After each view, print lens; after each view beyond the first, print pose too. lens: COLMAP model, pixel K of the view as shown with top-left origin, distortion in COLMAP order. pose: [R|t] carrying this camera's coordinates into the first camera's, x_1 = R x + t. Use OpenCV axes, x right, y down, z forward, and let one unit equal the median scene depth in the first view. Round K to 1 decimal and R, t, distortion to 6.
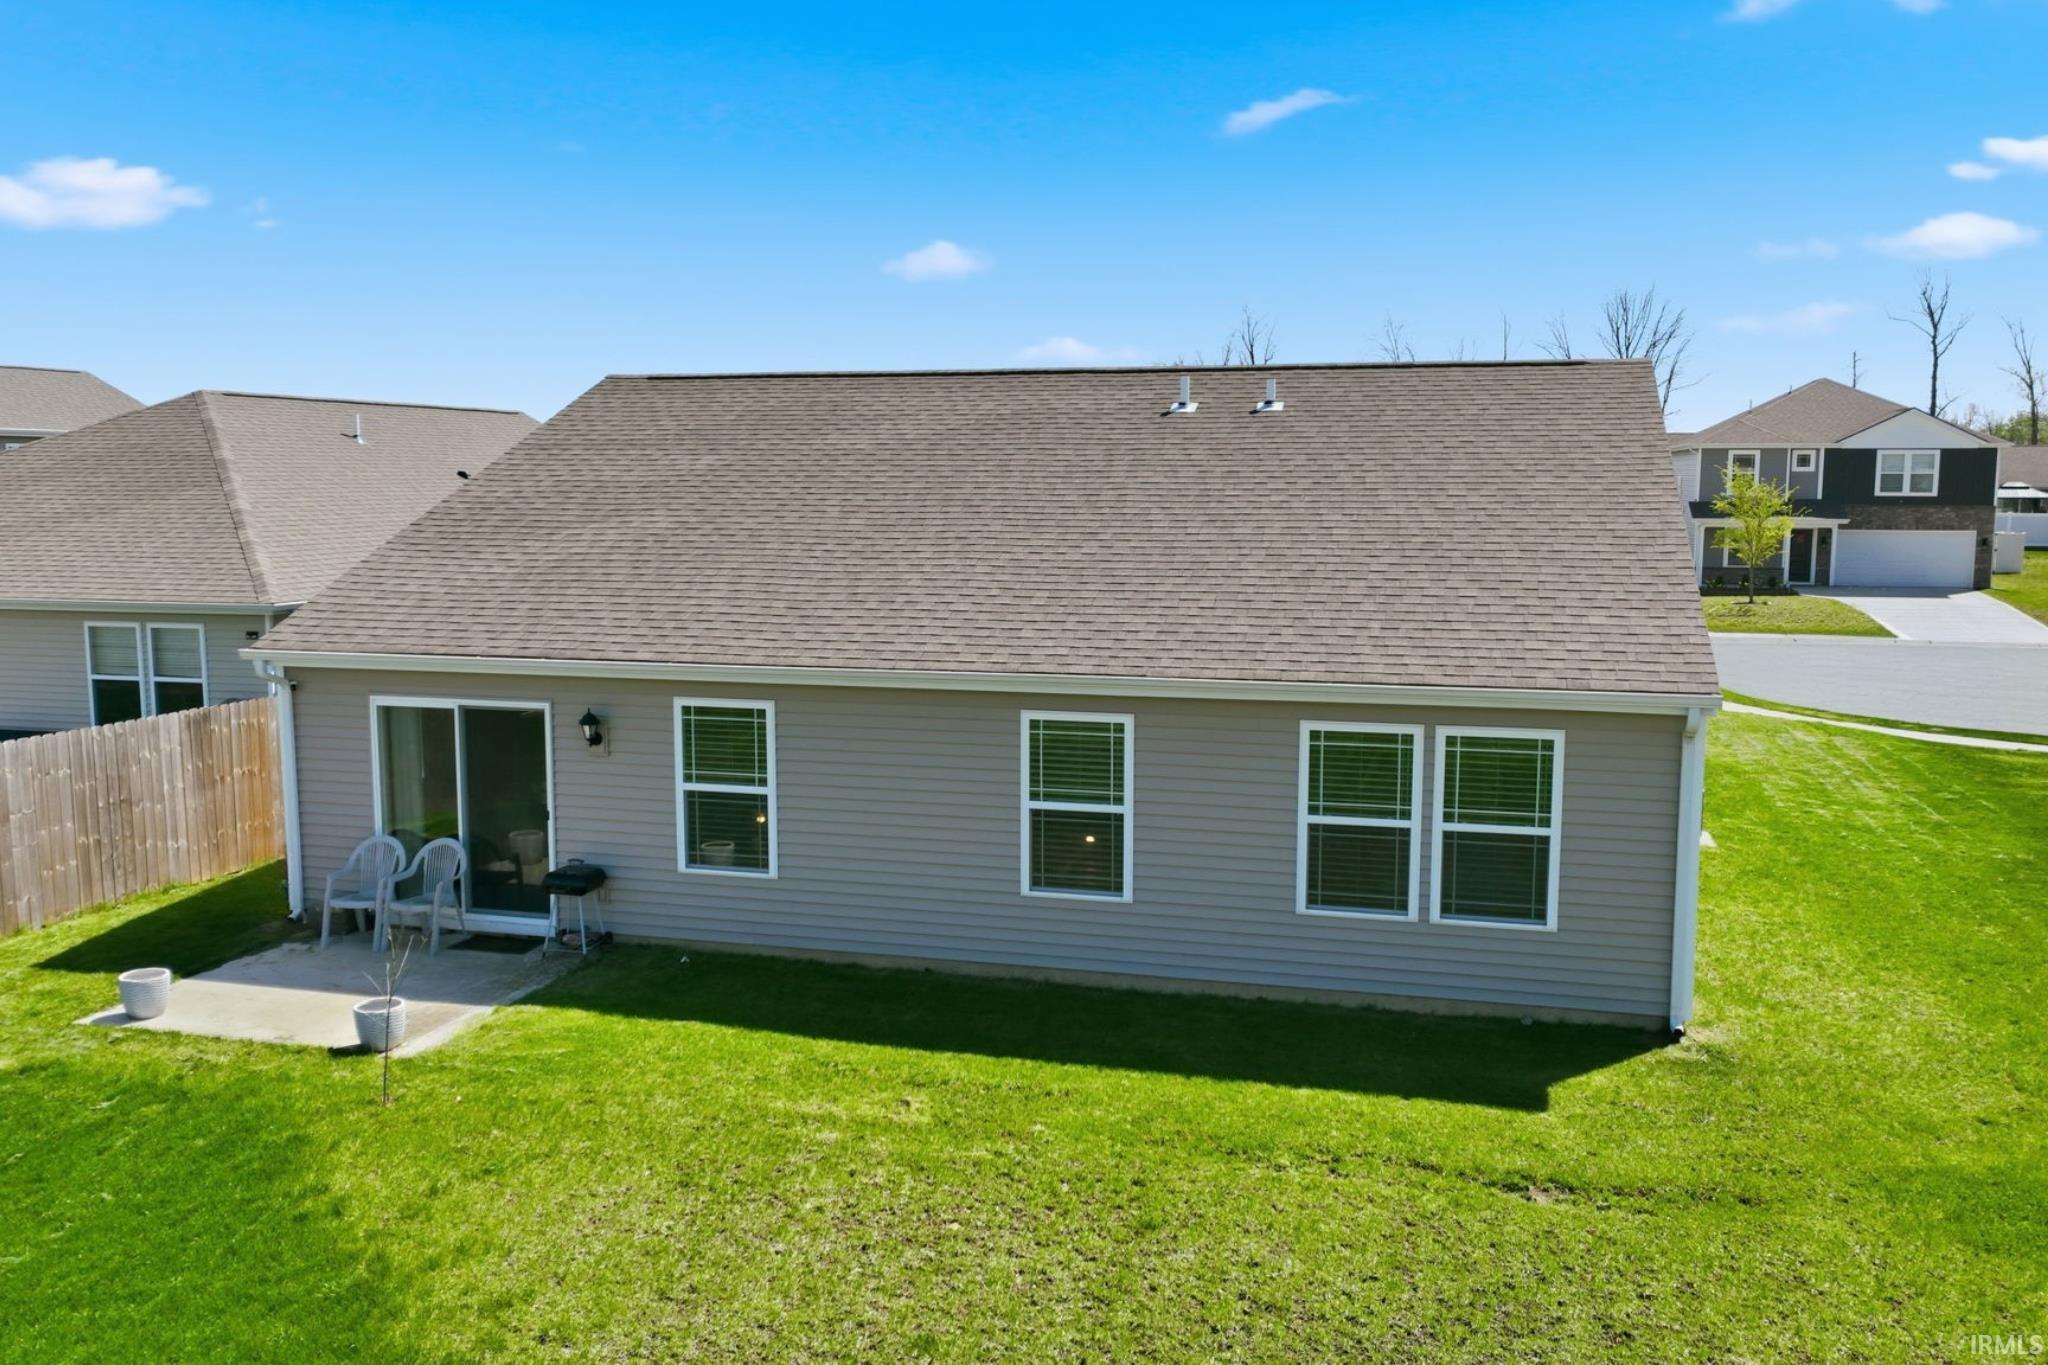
lens RADIAL K [[1702.2, 0, 1023.3], [0, 1702.2, 684.3], [0, 0, 1]] dist [0.008500, 0.003933]
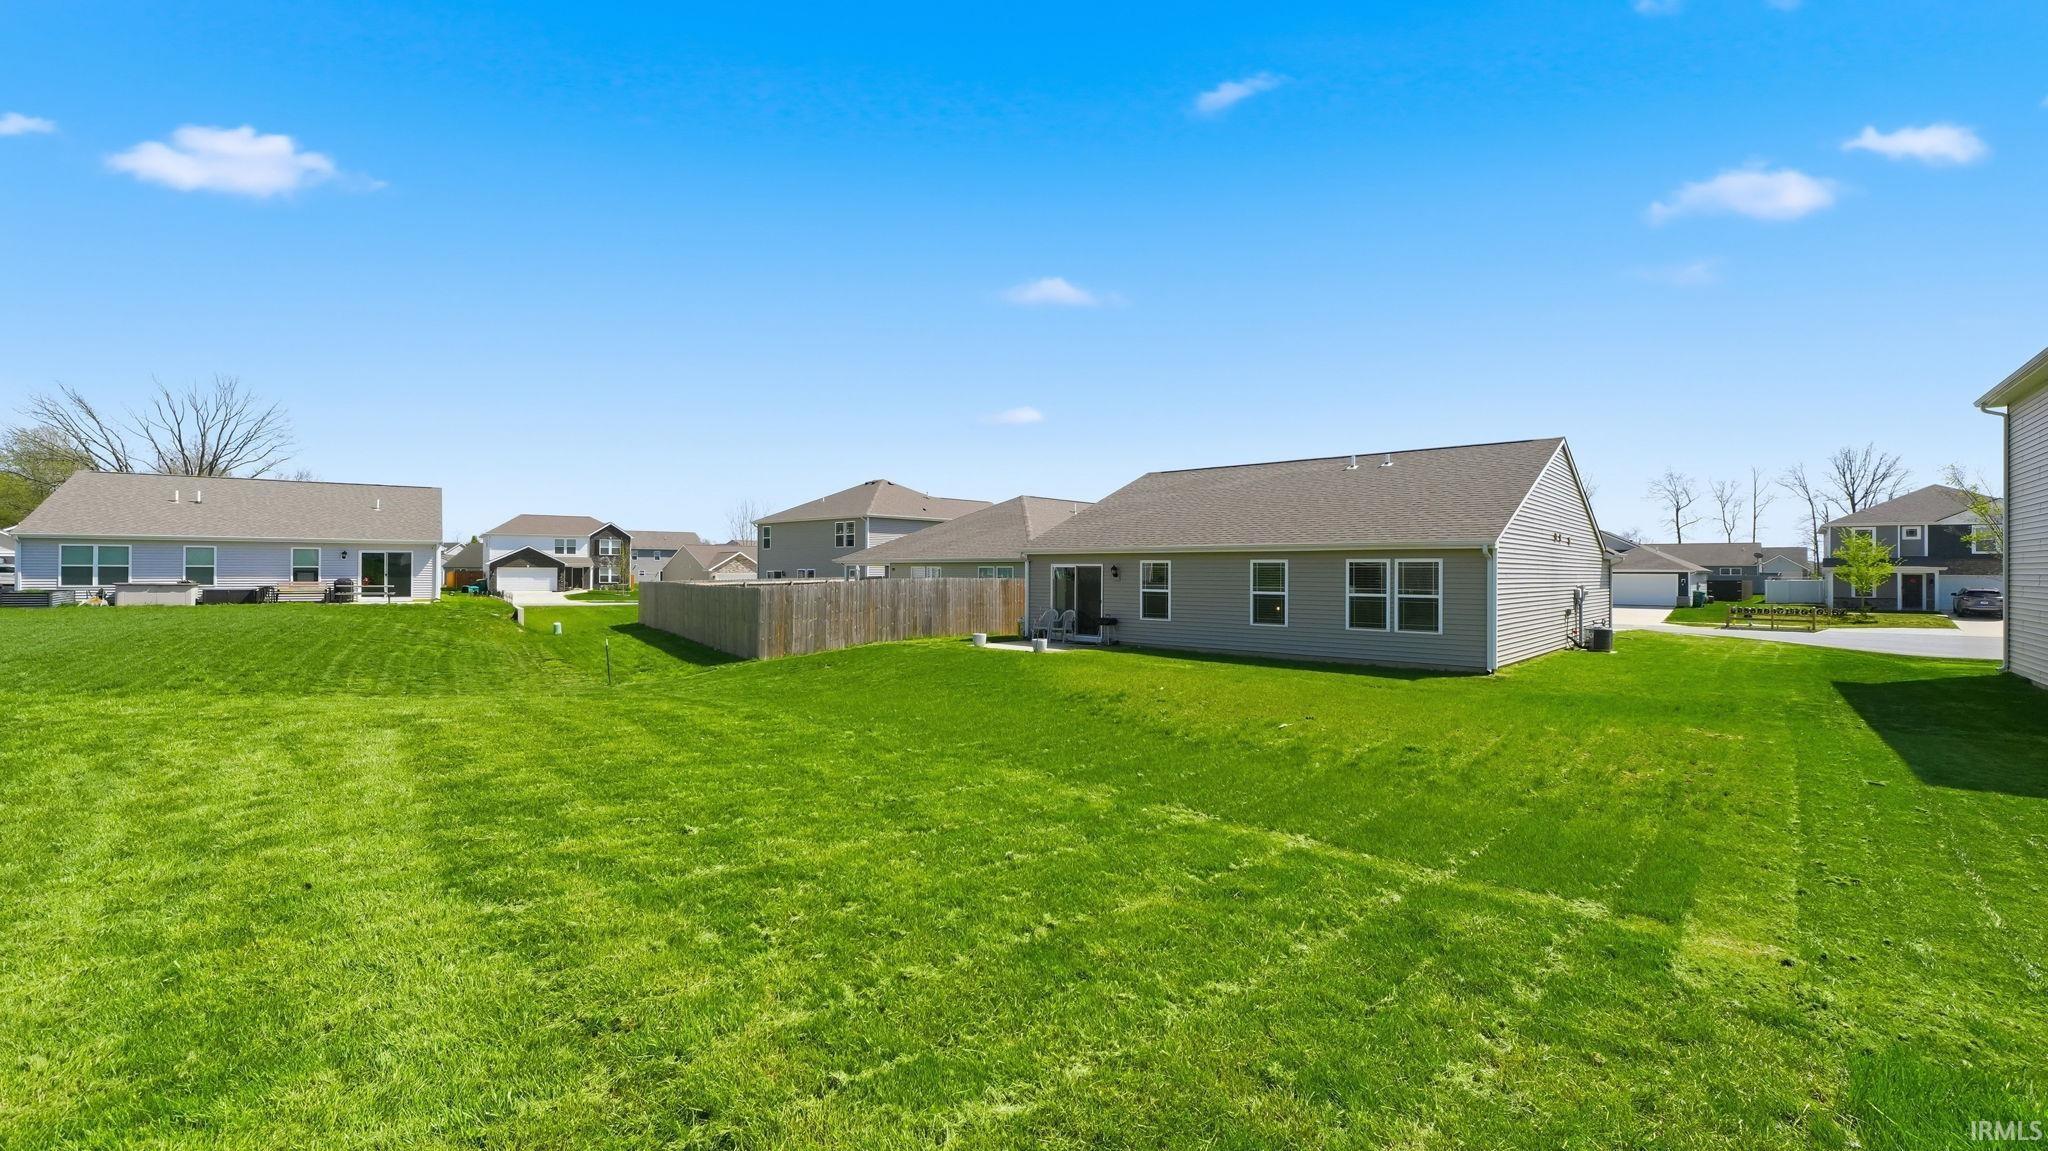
lens RADIAL K [[854.7, 0, 1021.7], [0, 854.7, 562.0], [0, 0, 1]] dist [-0.002457, -0.000097]
pose [[0.891565, 0.000478, -0.452893, 0.290267], [-0.061781, 0.990780, -0.120575, 0.204408], [0.448660, 0.135480, 0.883374, -0.424923]]
